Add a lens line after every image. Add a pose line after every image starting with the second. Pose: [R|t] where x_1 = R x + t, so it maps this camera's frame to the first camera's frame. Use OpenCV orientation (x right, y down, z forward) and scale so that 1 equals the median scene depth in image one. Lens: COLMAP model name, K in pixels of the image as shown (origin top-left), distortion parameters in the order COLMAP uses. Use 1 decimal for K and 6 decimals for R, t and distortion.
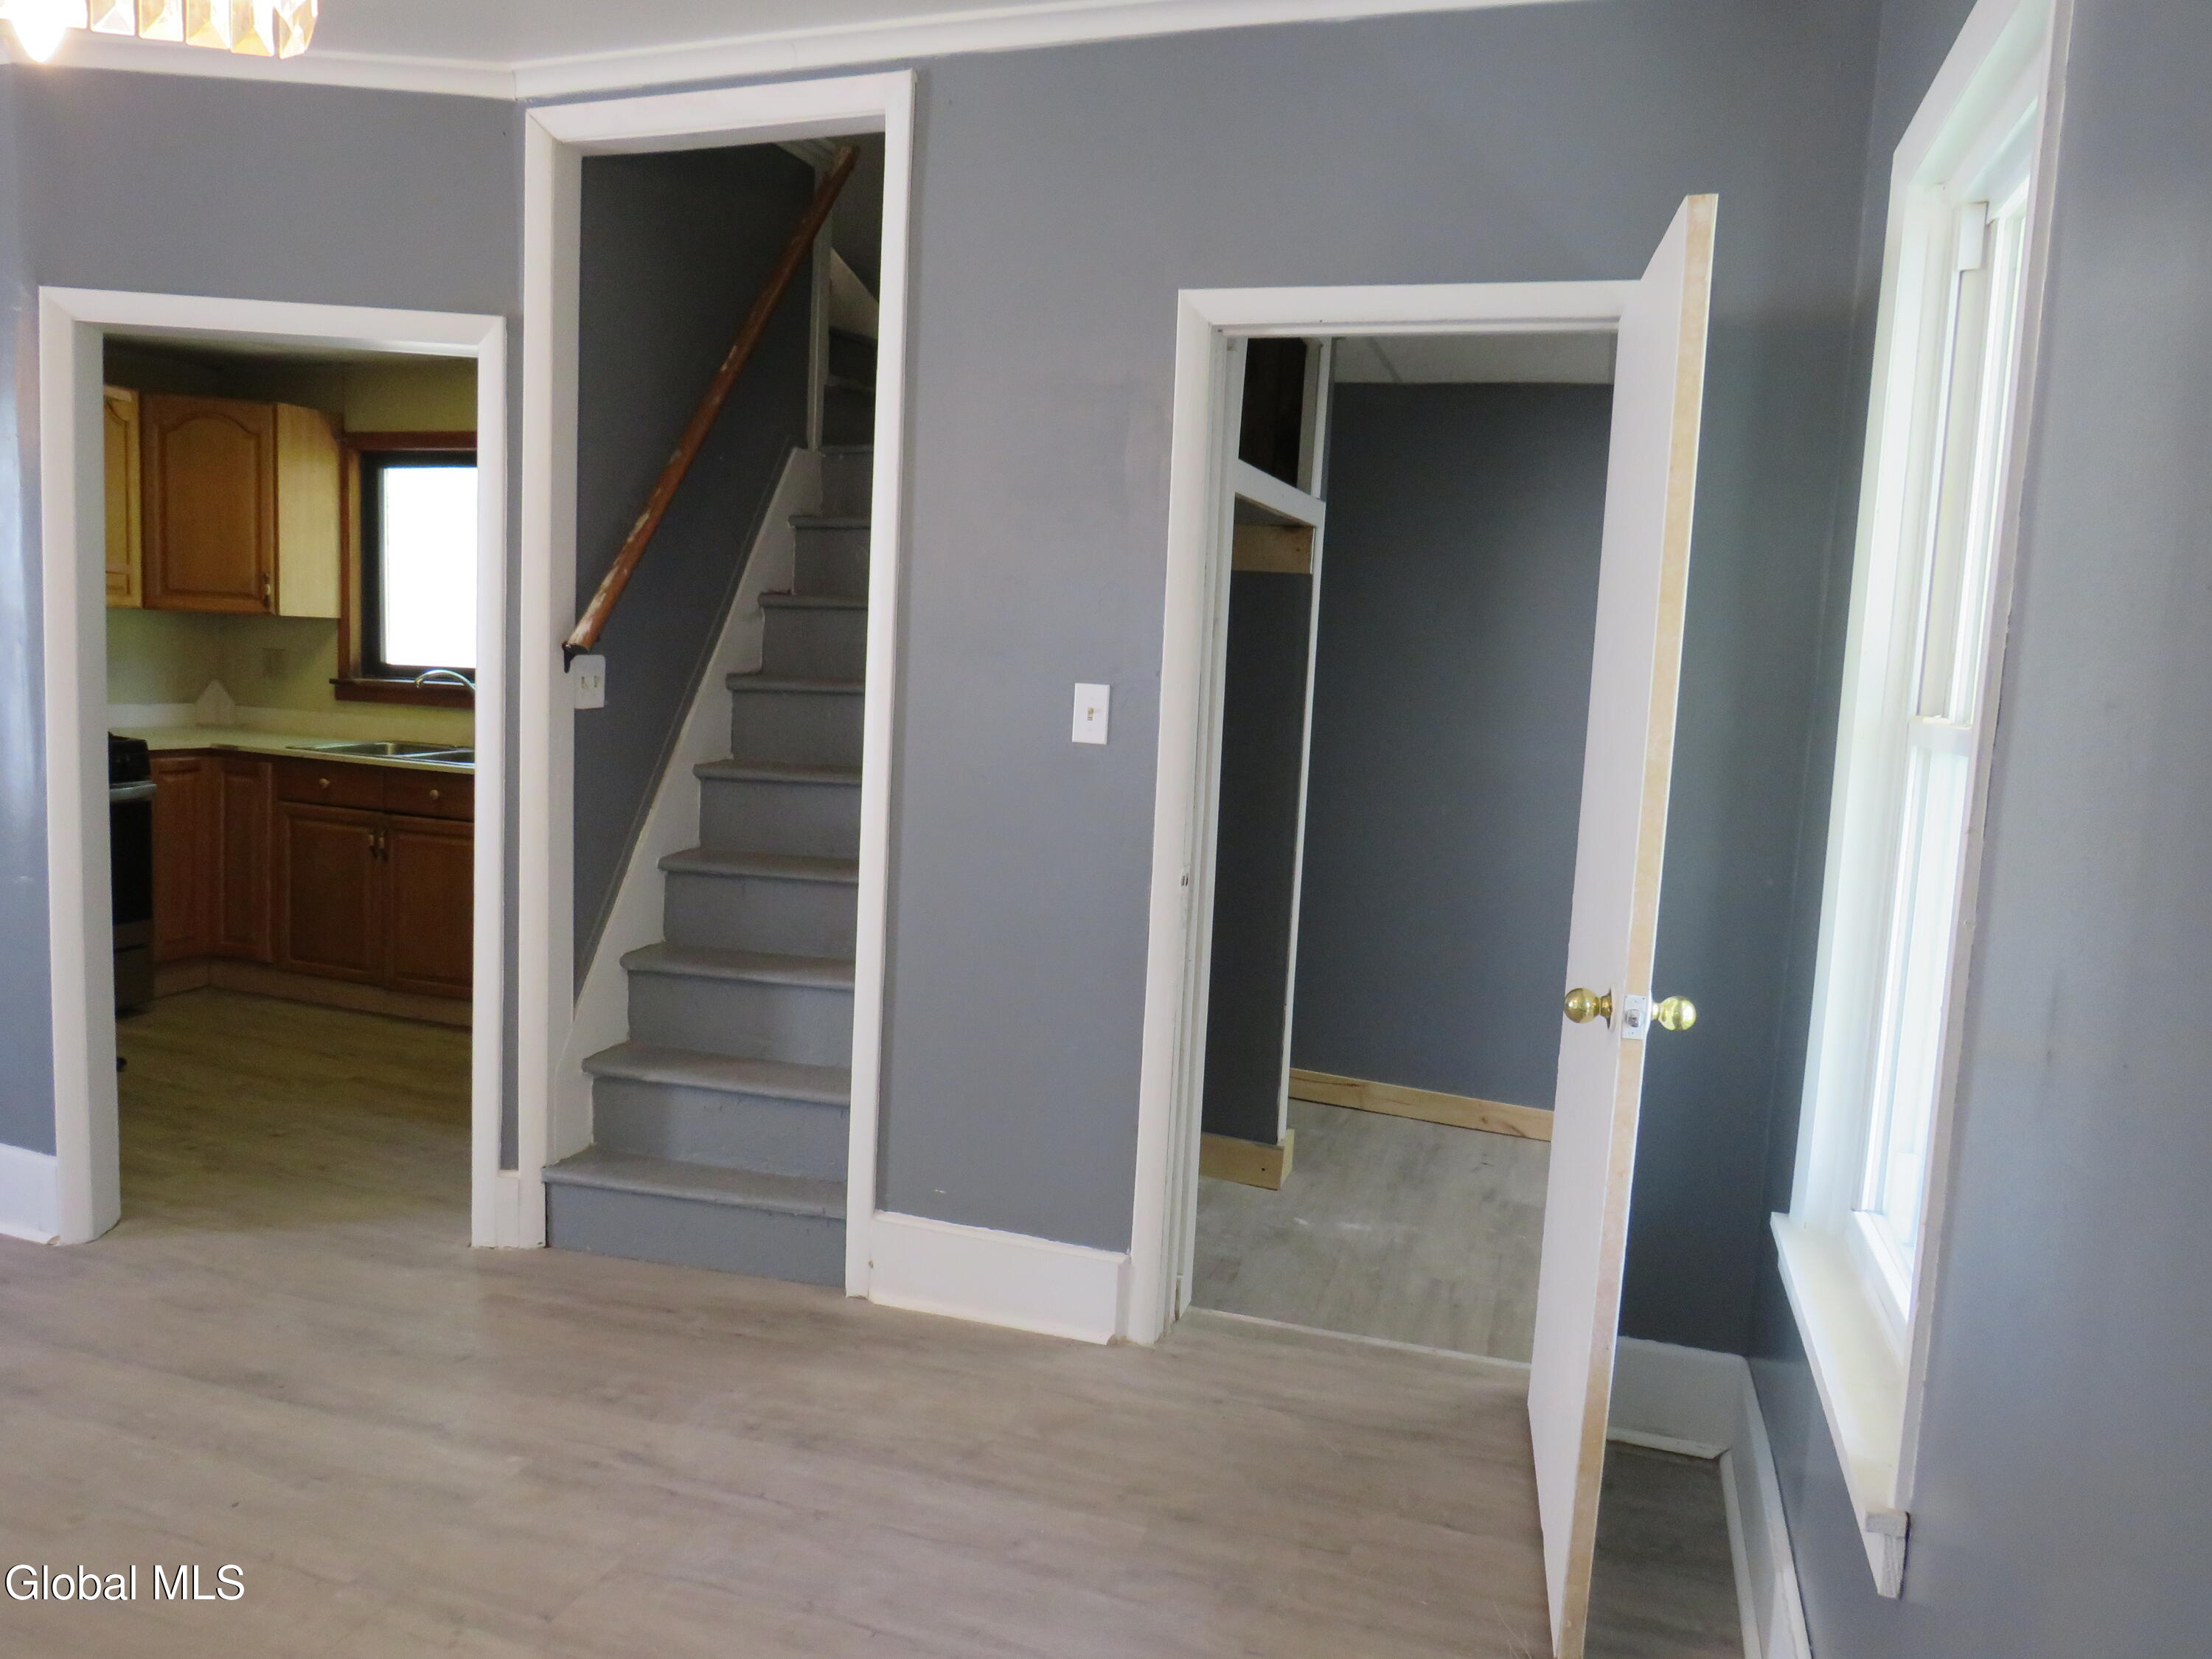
lens RADIAL K [[1567.9, 0, 1108.2], [0, 1567.9, 836.6], [0, 0, 1]] dist [-0.023417, -0.003754]
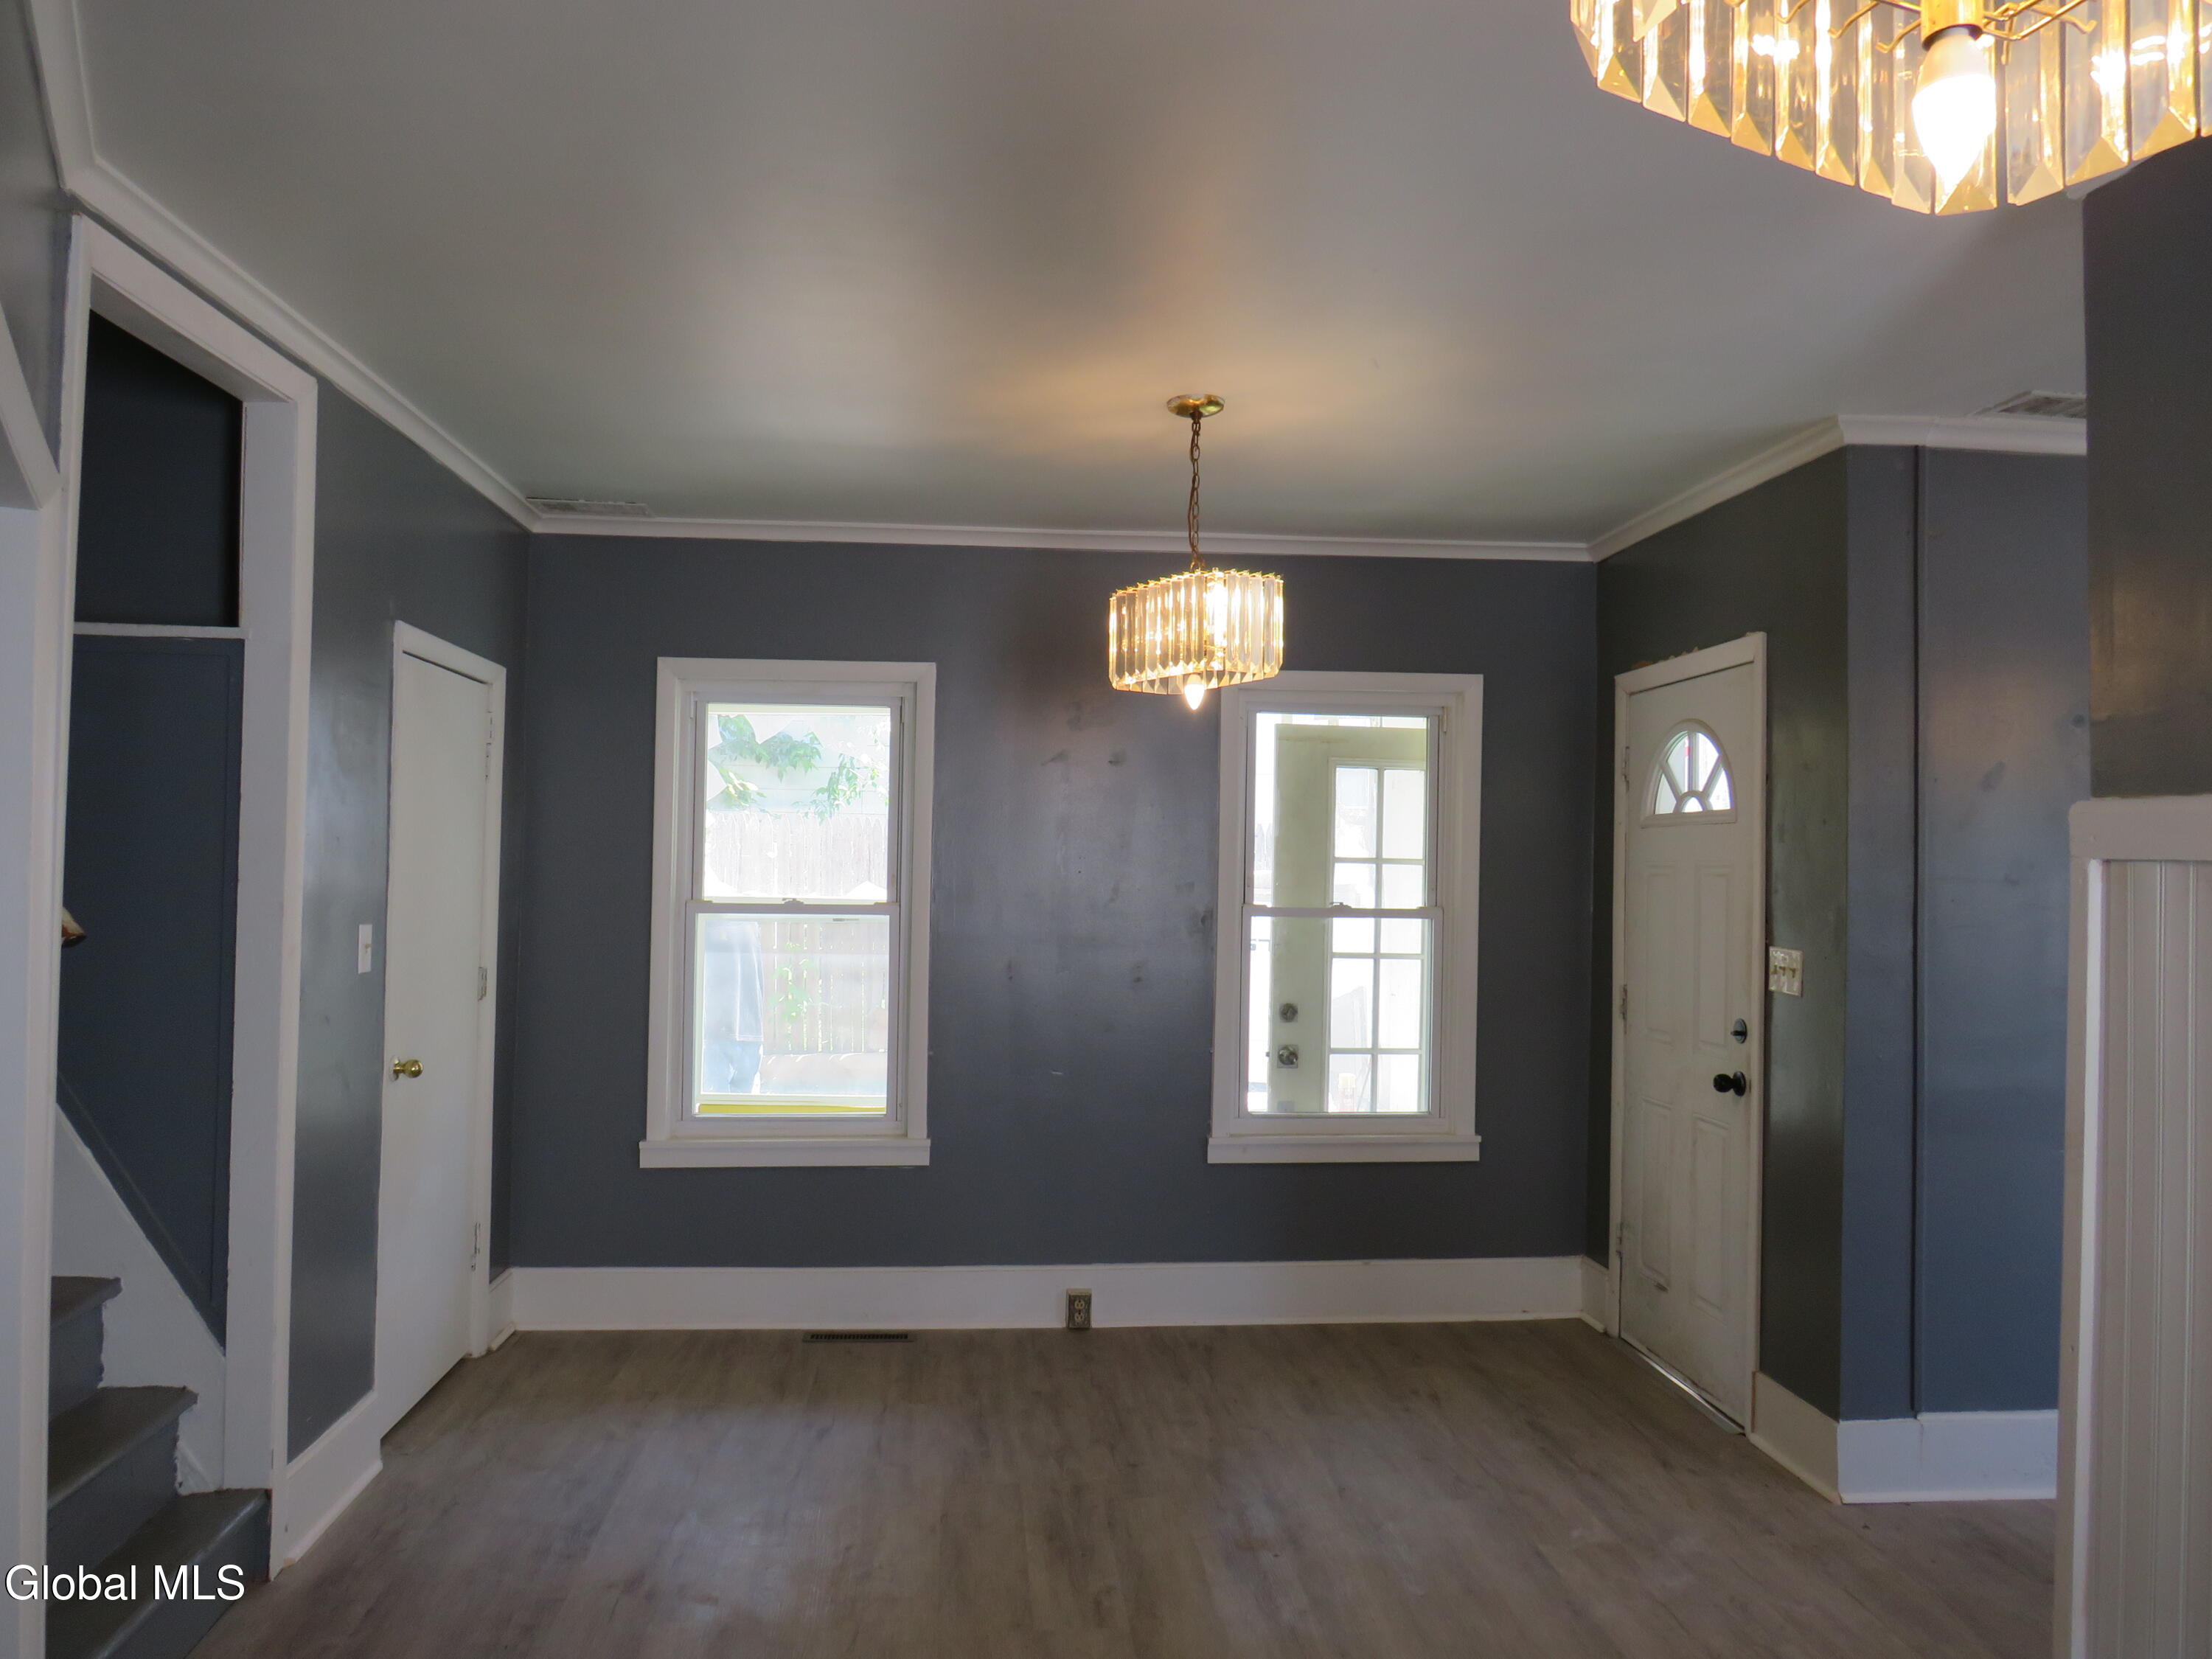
lens RADIAL K [[1567.9, 0, 1108.2], [0, 1567.9, 836.6], [0, 0, 1]] dist [-0.023417, -0.003754]
pose [[-0.394138, -0.038108, 0.918261, -1.133782], [0.073404, 0.994643, 0.072785, -0.177754], [-0.916115, 0.096091, -0.389229, 0.792093]]
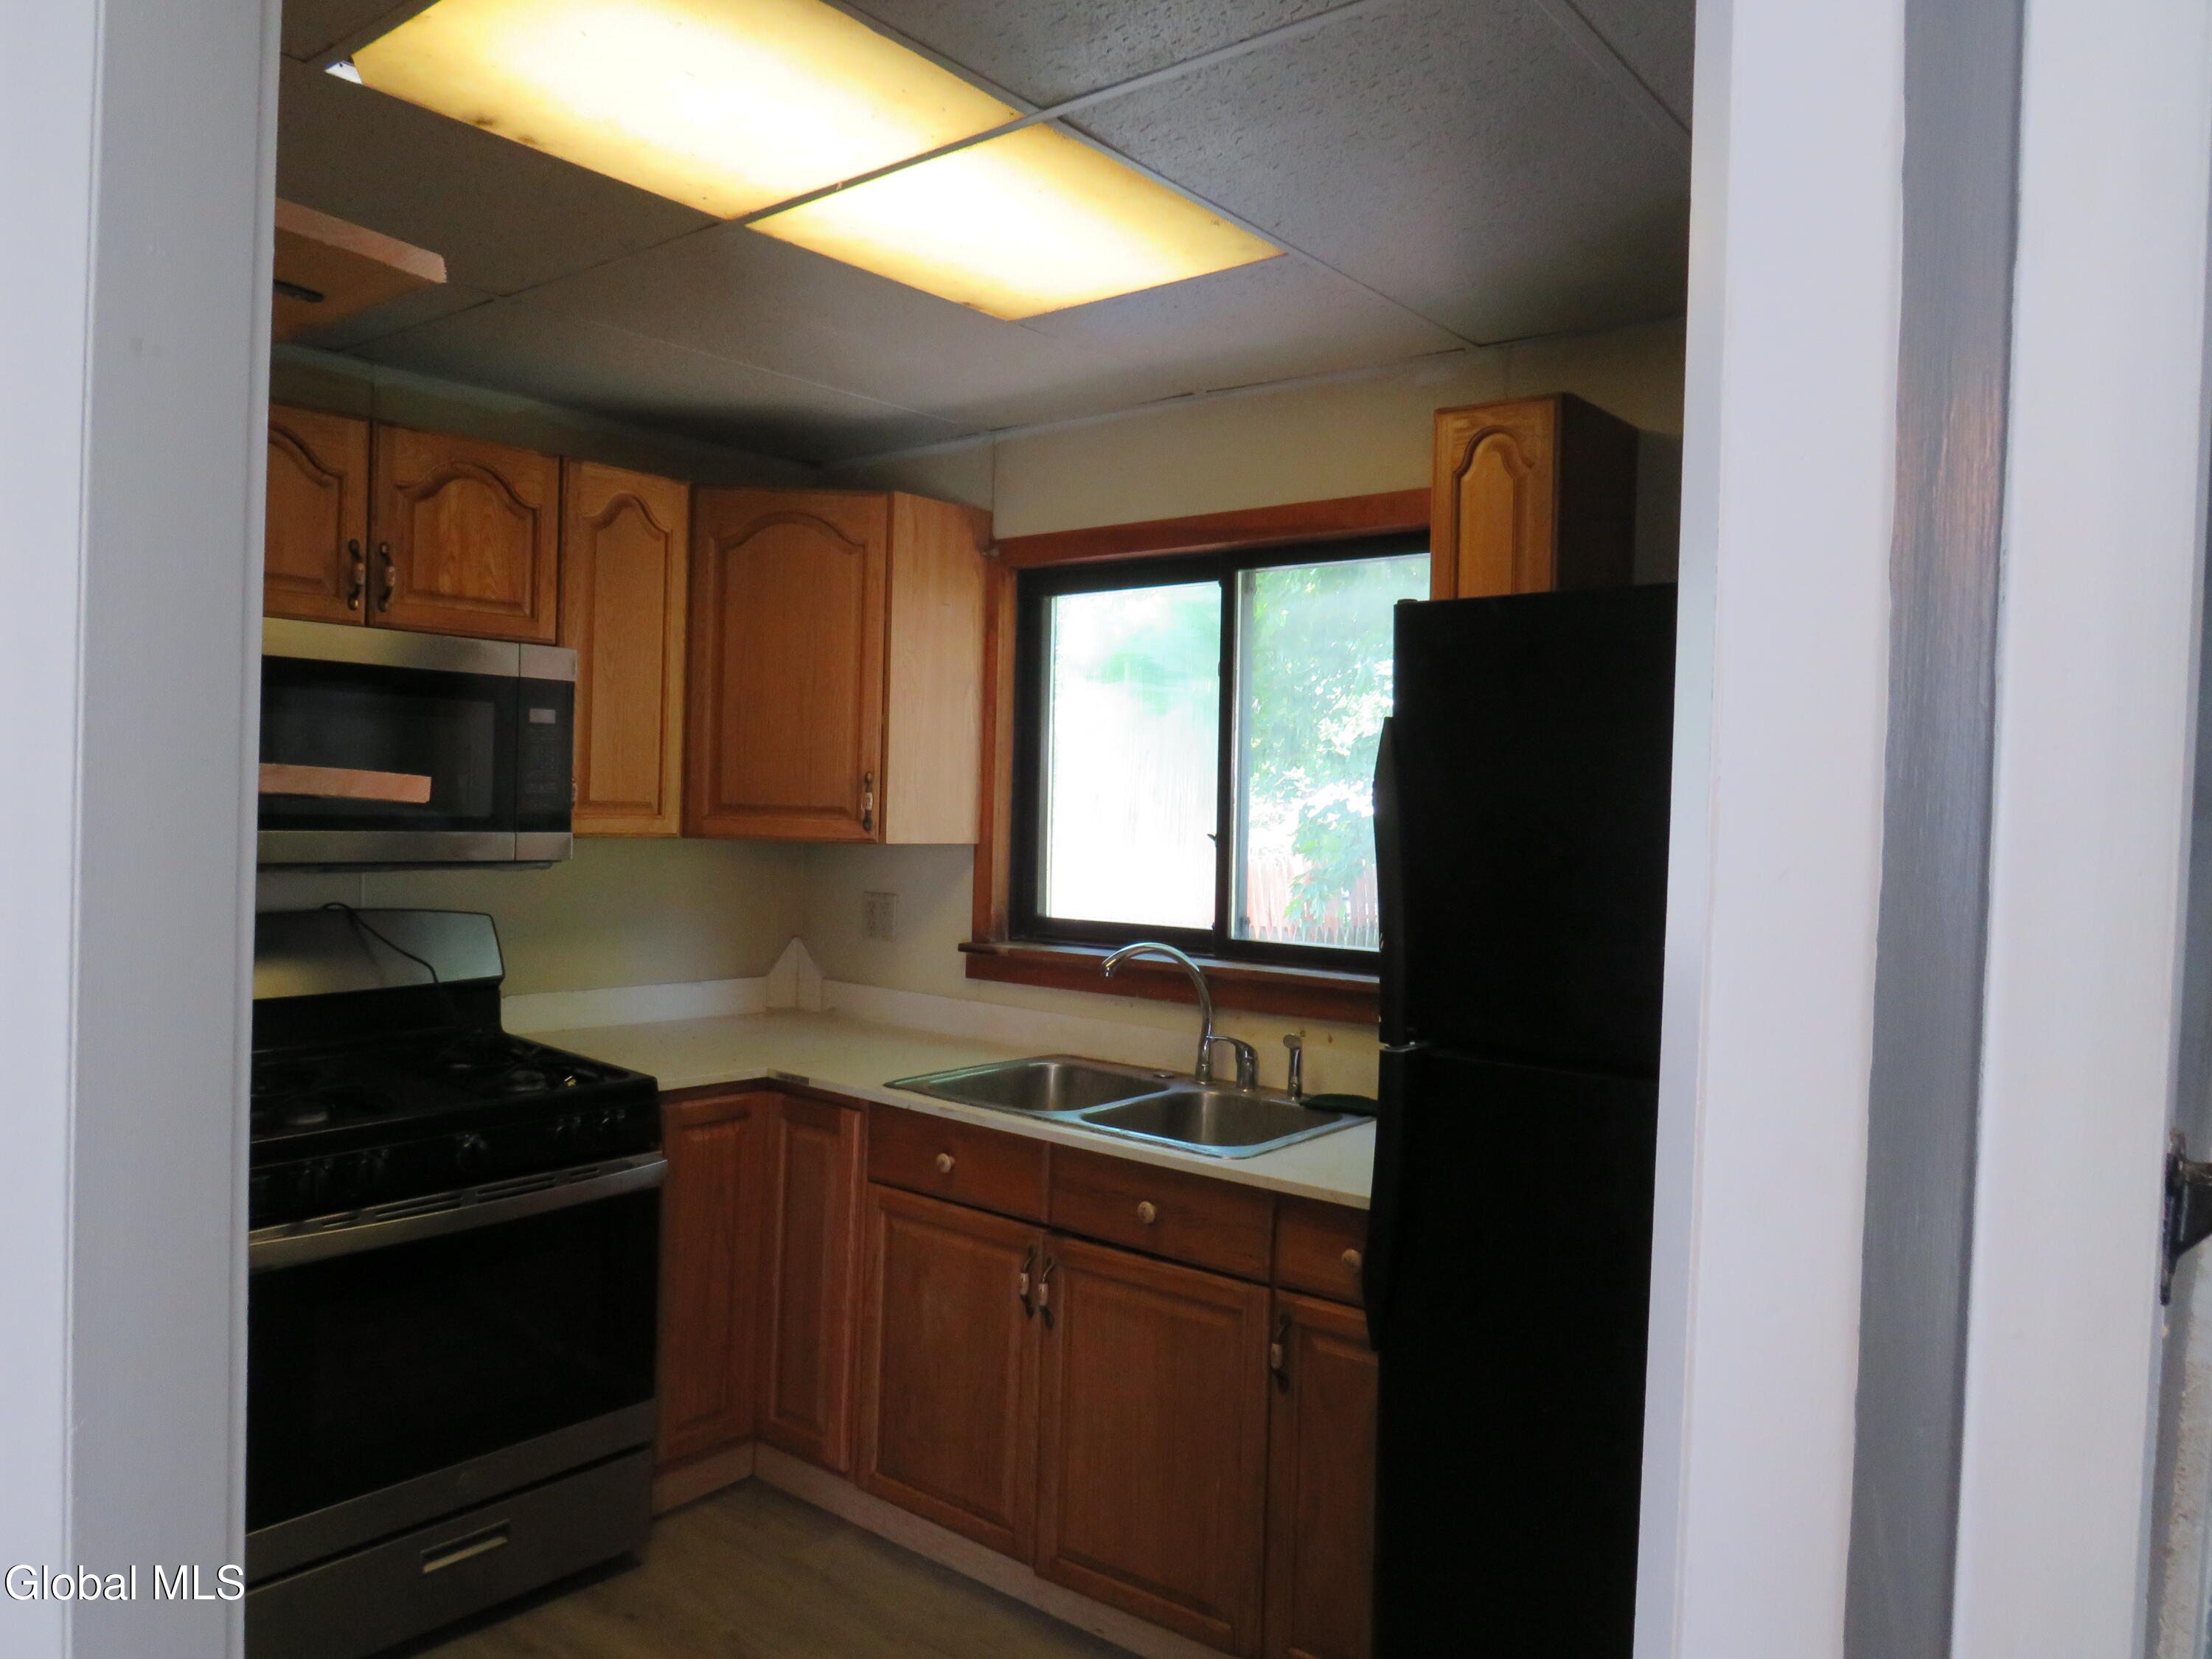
lens RADIAL K [[1581.2, 0, 1112.4], [0, 1581.2, 834.1], [0, 0, 1]] dist [-0.031879, 0.023308]
pose [[0.935411, -0.014589, -0.353260, -0.381606], [-0.024880, 0.993955, -0.106930, -0.133347], [0.352685, 0.108813, 0.929394, 0.751272]]
